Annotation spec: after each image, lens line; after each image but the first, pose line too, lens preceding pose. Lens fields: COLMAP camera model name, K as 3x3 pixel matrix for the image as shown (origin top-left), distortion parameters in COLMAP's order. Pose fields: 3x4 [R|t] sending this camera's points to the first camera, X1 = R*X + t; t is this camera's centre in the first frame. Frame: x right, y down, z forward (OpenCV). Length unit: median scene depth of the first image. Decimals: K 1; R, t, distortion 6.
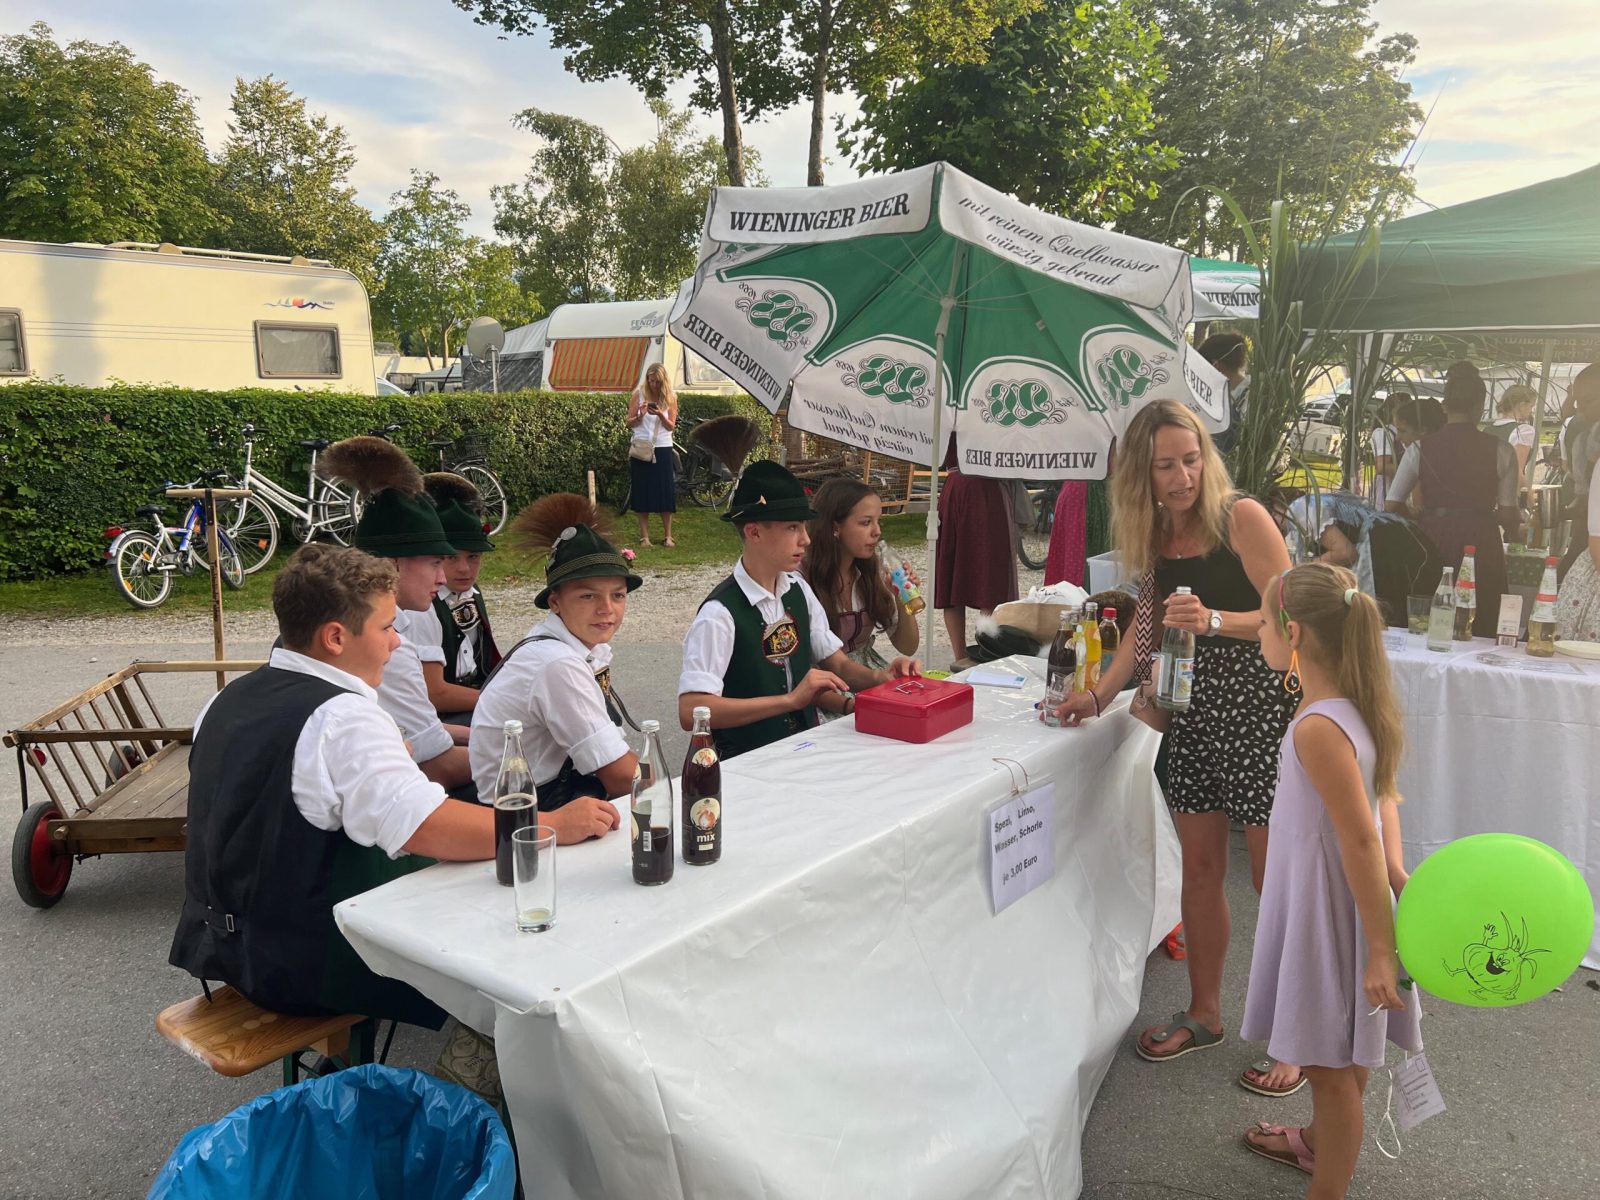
lens RADIAL K [[1216.9, 0, 806.0], [0, 1216.9, 584.2], [0, 0, 1]] dist [0.058681, -0.069038]
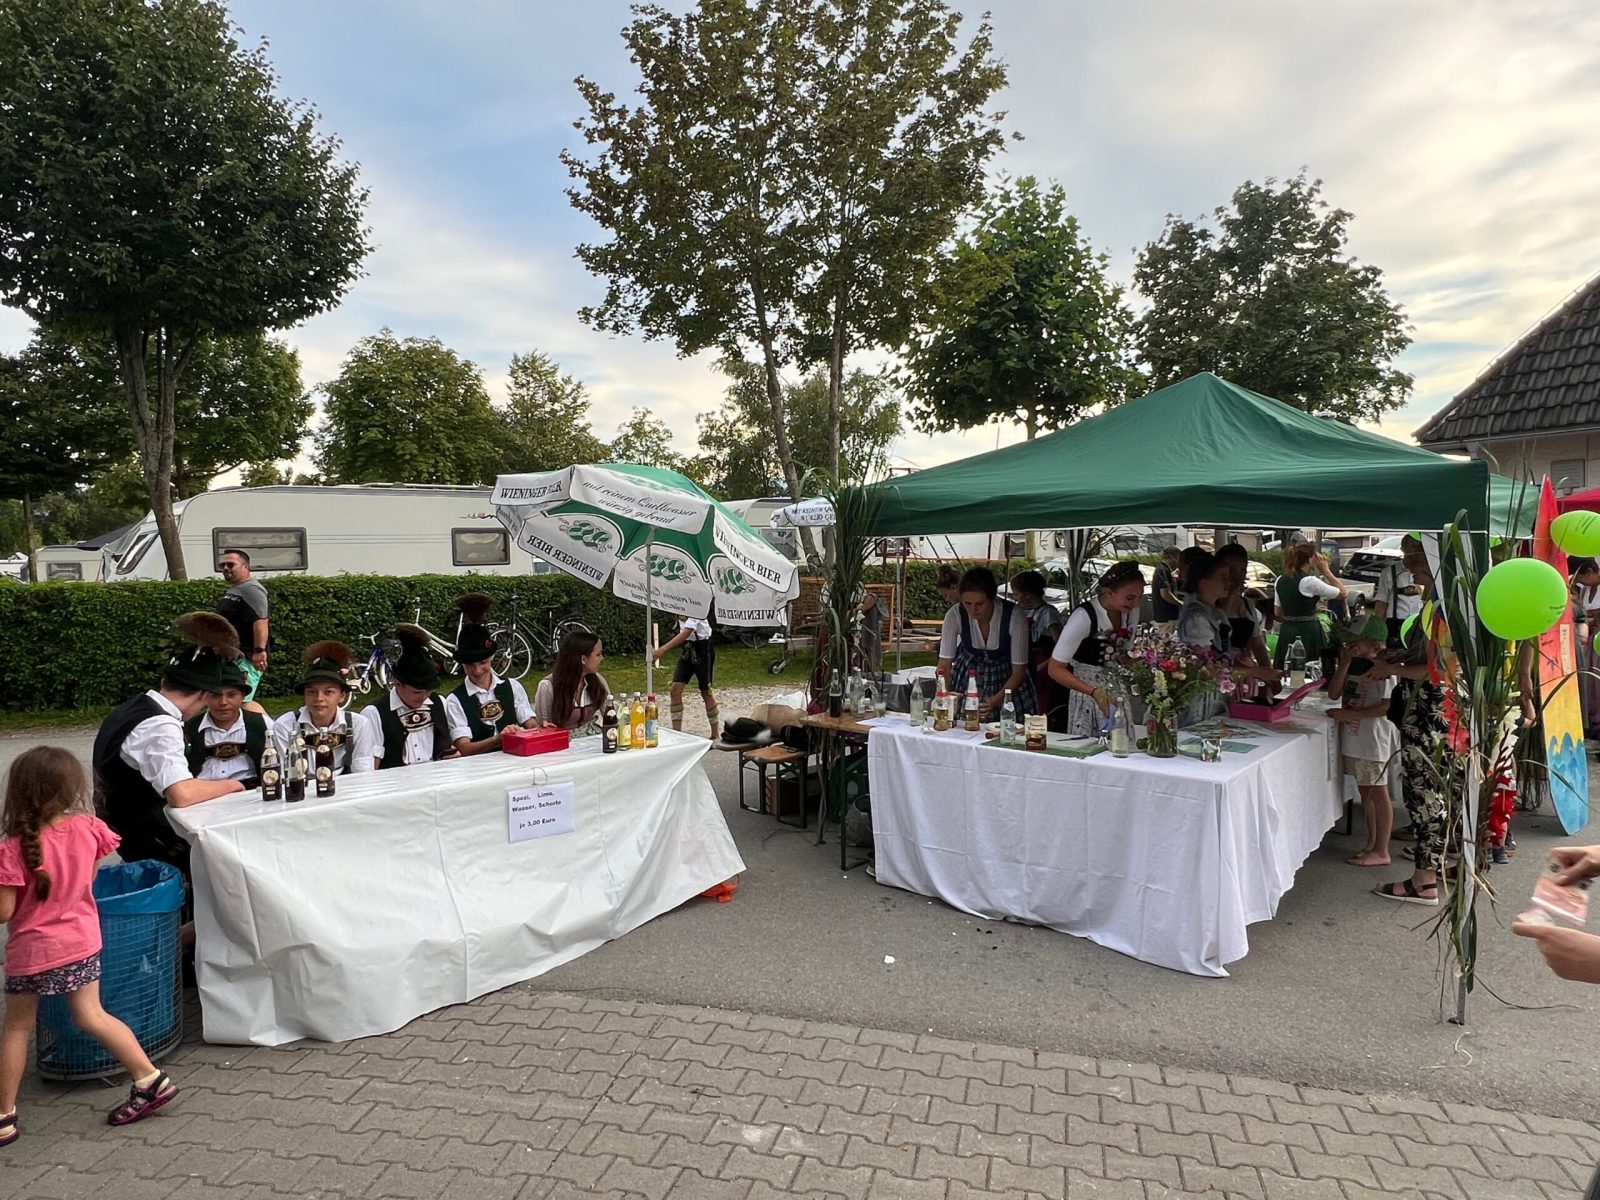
lens RADIAL K [[1022.9, 0, 796.4], [0, 1022.9, 582.7], [0, 0, 1]] dist [-0.001713, -0.000023]
pose [[0.980758, -0.018996, -0.194299, 0.096419], [-0.006835, 0.991304, -0.131417, 0.006595], [0.195106, 0.130216, 0.972100, -0.060423]]
